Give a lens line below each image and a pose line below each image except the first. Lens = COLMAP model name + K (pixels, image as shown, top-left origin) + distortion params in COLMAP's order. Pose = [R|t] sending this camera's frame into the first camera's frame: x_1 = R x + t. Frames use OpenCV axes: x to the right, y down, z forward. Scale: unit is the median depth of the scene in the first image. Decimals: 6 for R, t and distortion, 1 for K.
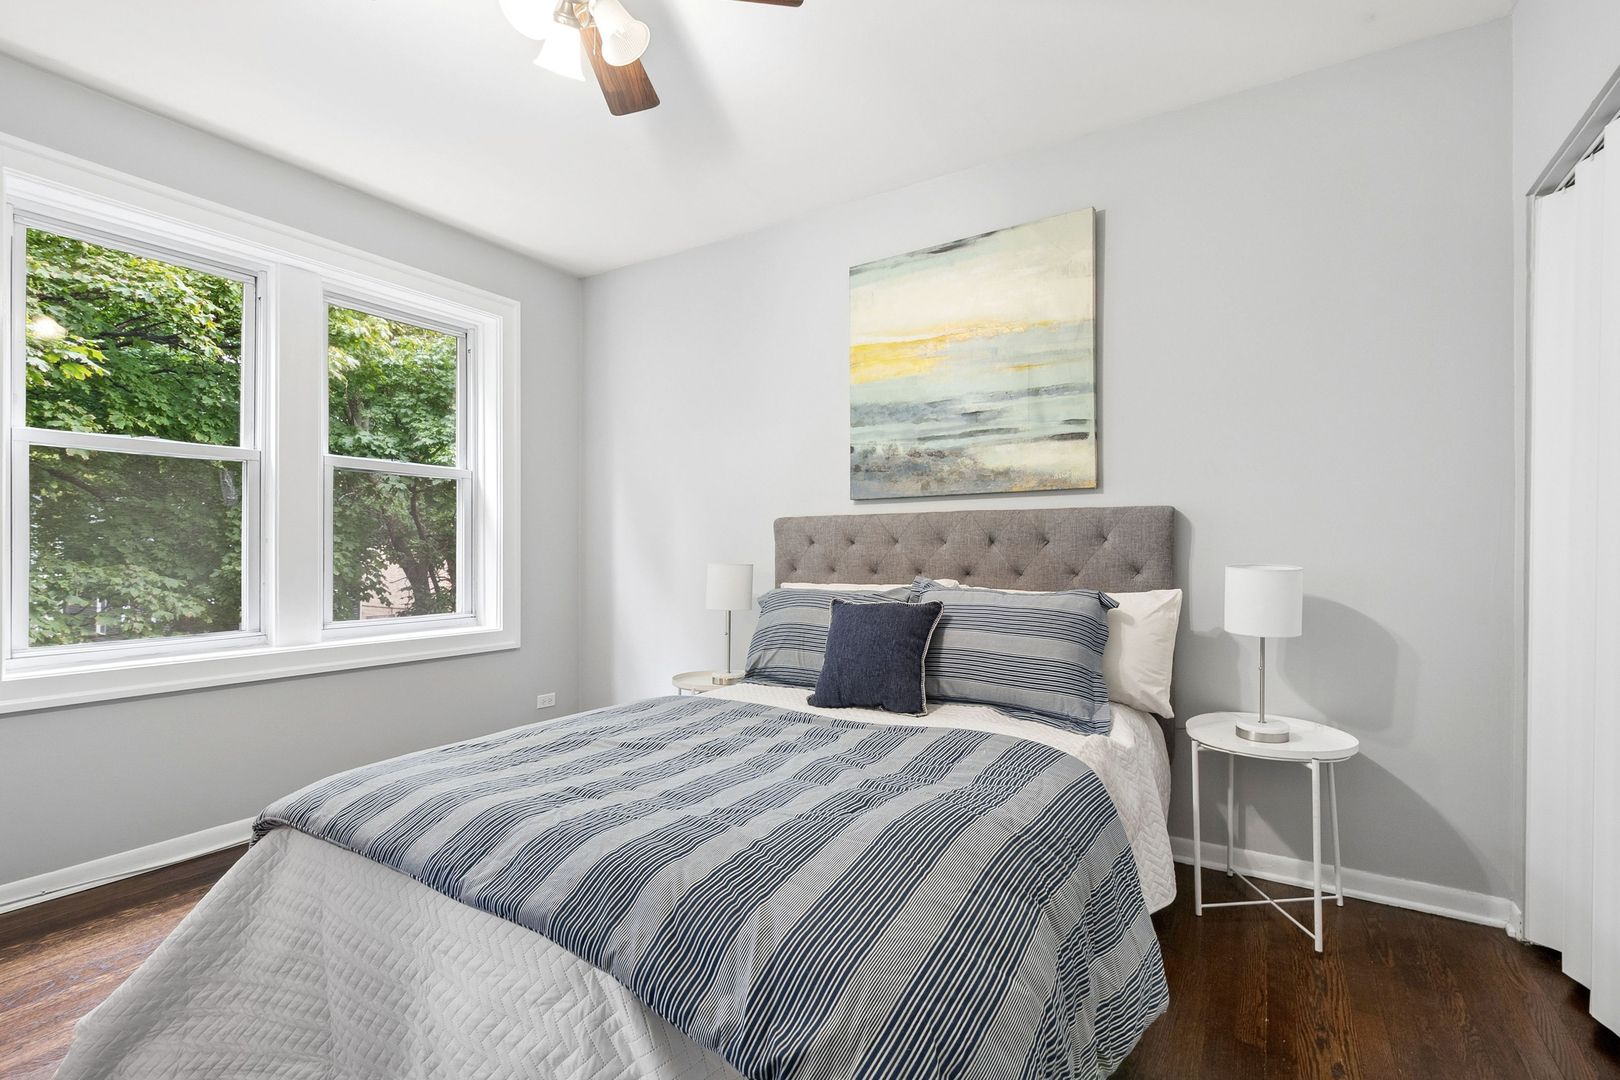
lens RADIAL K [[727.6, 0, 864.6], [0, 727.6, 543.7], [0, 0, 1]] dist [0.005158, 0.000066]
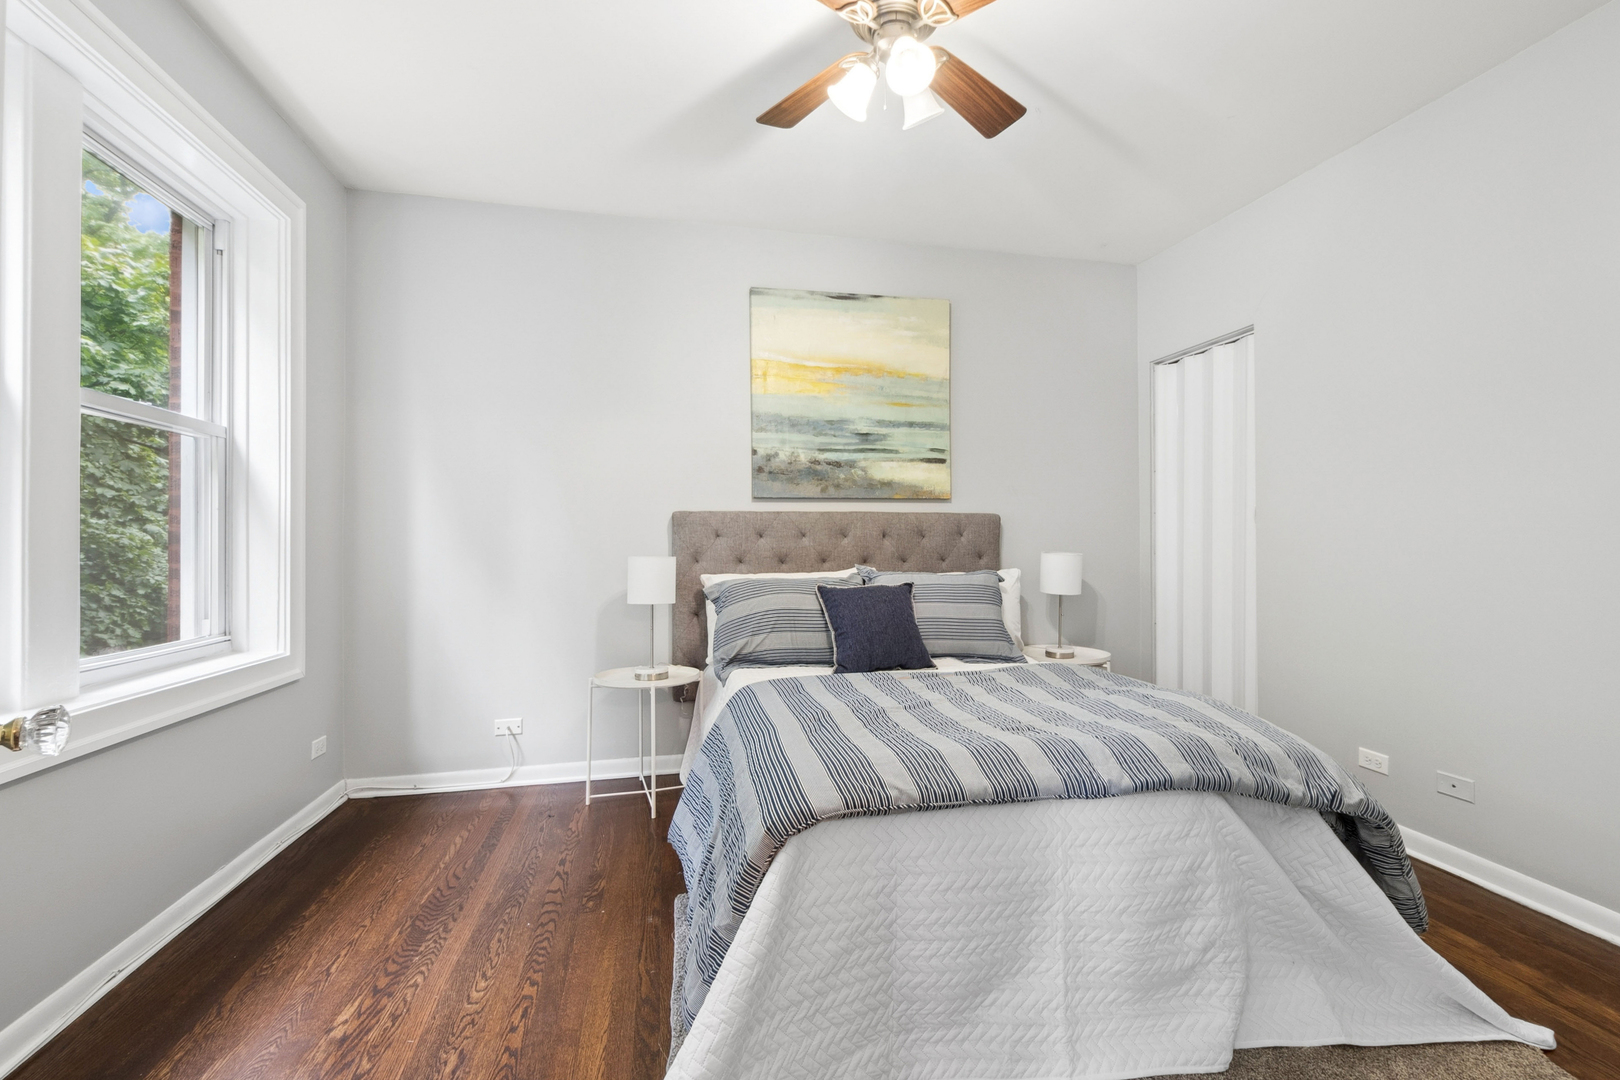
lens RADIAL K [[727.6, 0, 813.8], [0, 727.6, 530.4], [0, 0, 1]] dist [0.005158, 0.000066]
pose [[0.717752, 0.011068, 0.696211, -0.774197], [-0.005100, 0.999930, -0.010639, 0.000867], [-0.696281, 0.004086, 0.717758, 0.156131]]
